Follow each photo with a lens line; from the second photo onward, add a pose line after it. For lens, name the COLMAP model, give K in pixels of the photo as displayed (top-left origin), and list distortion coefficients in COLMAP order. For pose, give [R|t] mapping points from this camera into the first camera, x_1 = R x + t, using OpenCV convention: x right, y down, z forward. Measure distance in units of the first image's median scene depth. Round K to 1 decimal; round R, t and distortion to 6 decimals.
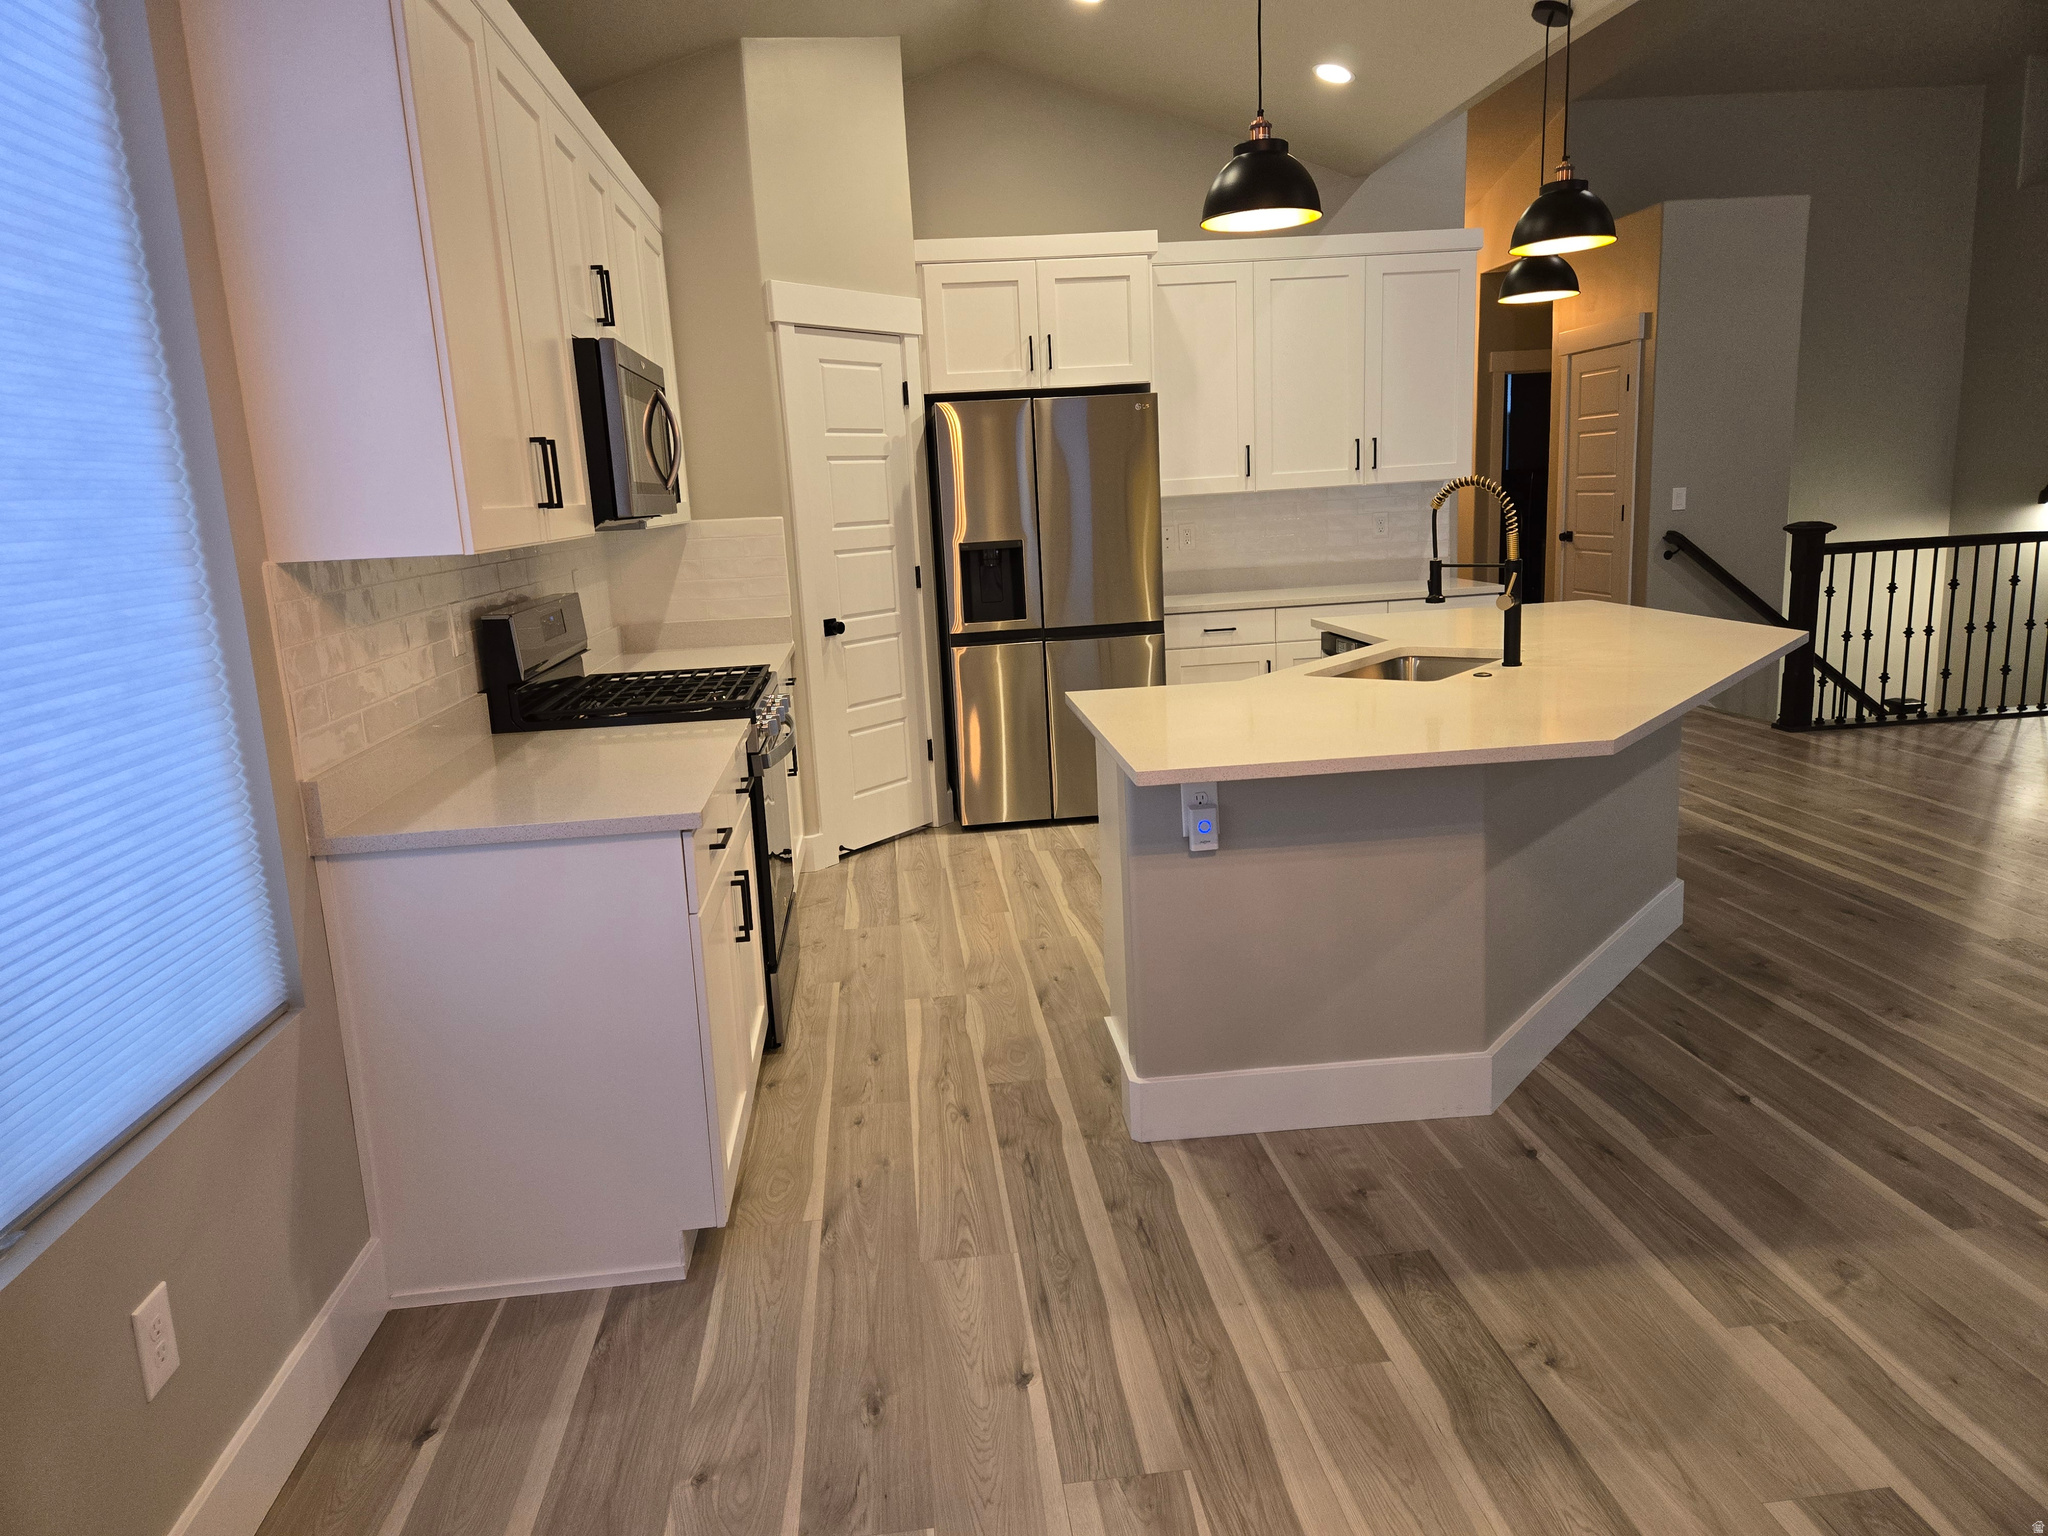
lens RADIAL K [[1378.8, 0, 1023.2], [0, 1378.8, 761.2], [0, 0, 1]] dist [0.065426, -0.026365]
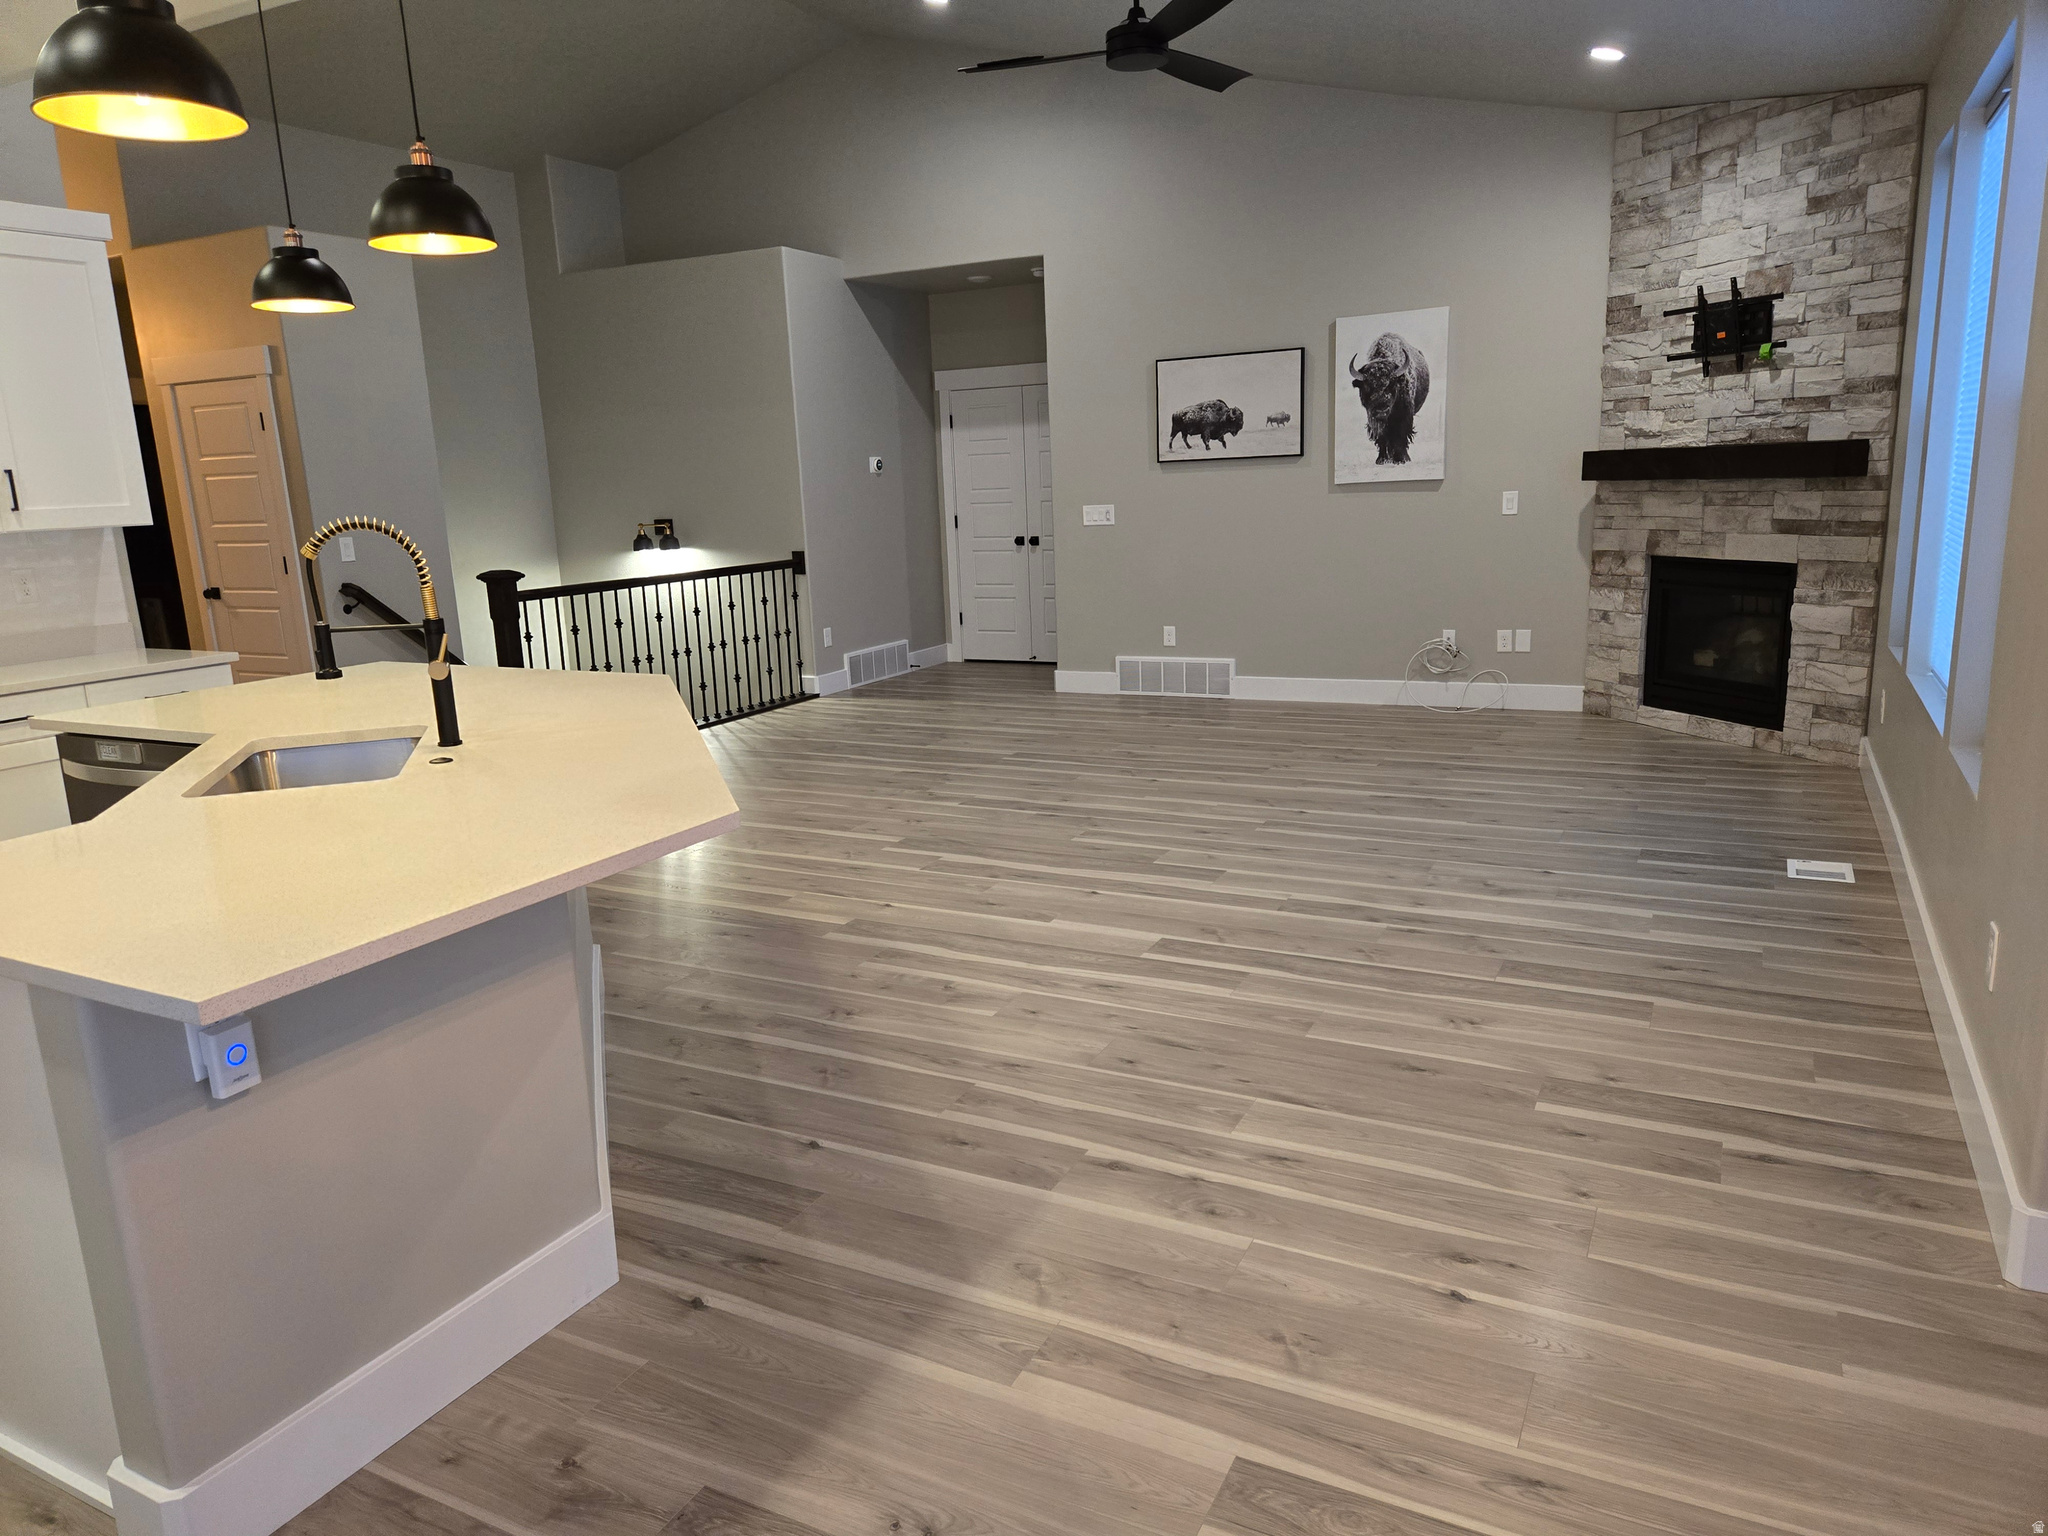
lens RADIAL K [[1378.8, 0, 1014.8], [0, 1378.8, 764.2], [0, 0, 1]] dist [0.065426, -0.026365]
pose [[0.564805, -0.148503, 0.811753, -0.161445], [0.176765, 0.982614, 0.056770, -0.054049], [-0.806070, 0.111426, 0.581236, 0.295668]]
